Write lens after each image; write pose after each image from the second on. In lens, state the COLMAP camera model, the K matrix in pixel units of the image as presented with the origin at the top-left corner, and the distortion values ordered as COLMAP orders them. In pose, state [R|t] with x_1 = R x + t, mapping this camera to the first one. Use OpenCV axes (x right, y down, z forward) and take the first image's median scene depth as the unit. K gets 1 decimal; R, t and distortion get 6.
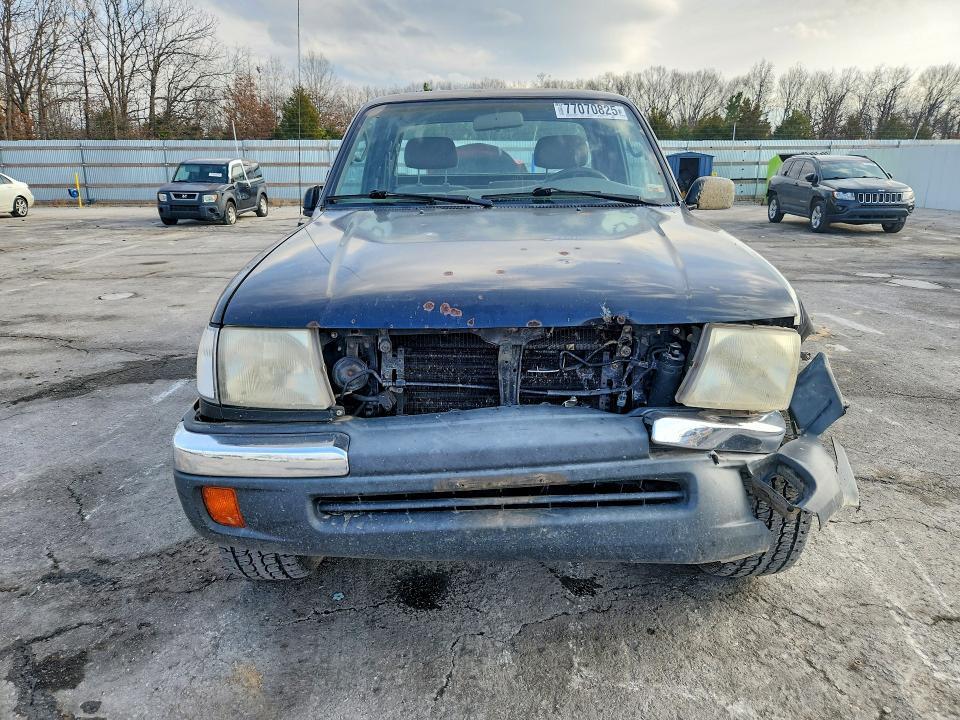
lens RADIAL K [[696.6, 0, 470.3], [0, 696.6, 356.6], [0, 0, 1]] dist [0.000611, -0.002623]
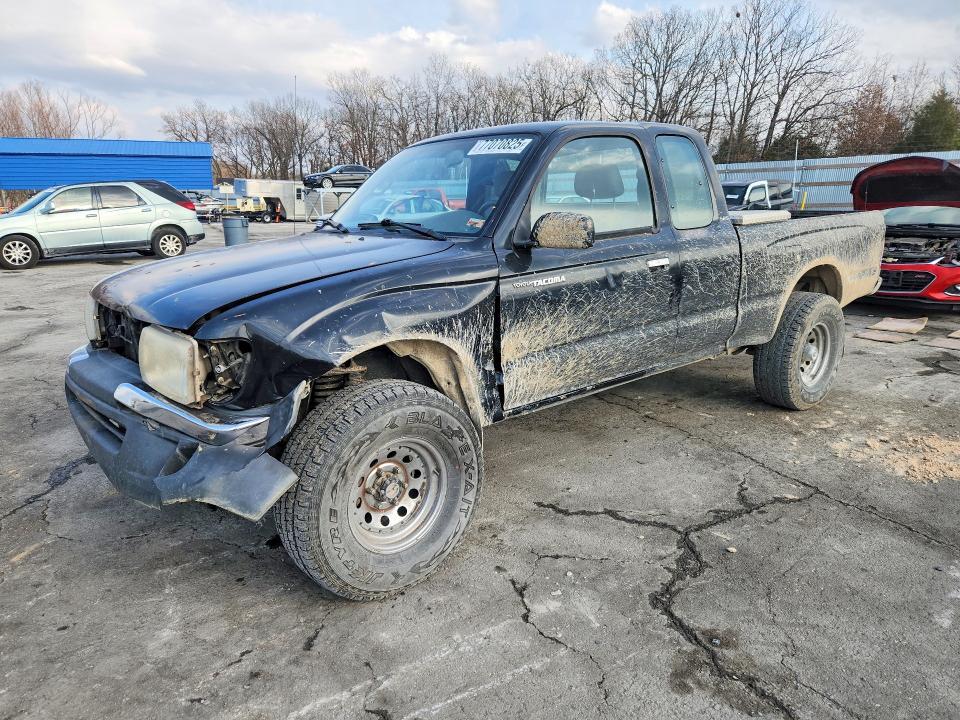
lens RADIAL K [[696.6, 0, 470.3], [0, 696.6, 356.6], [0, 0, 1]] dist [0.000611, -0.002623]
pose [[0.601393, 0.165445, -0.781635, 0.195083], [-0.185160, 0.980551, 0.065085, -0.020339], [0.777201, 0.105586, 0.620331, 0.071508]]
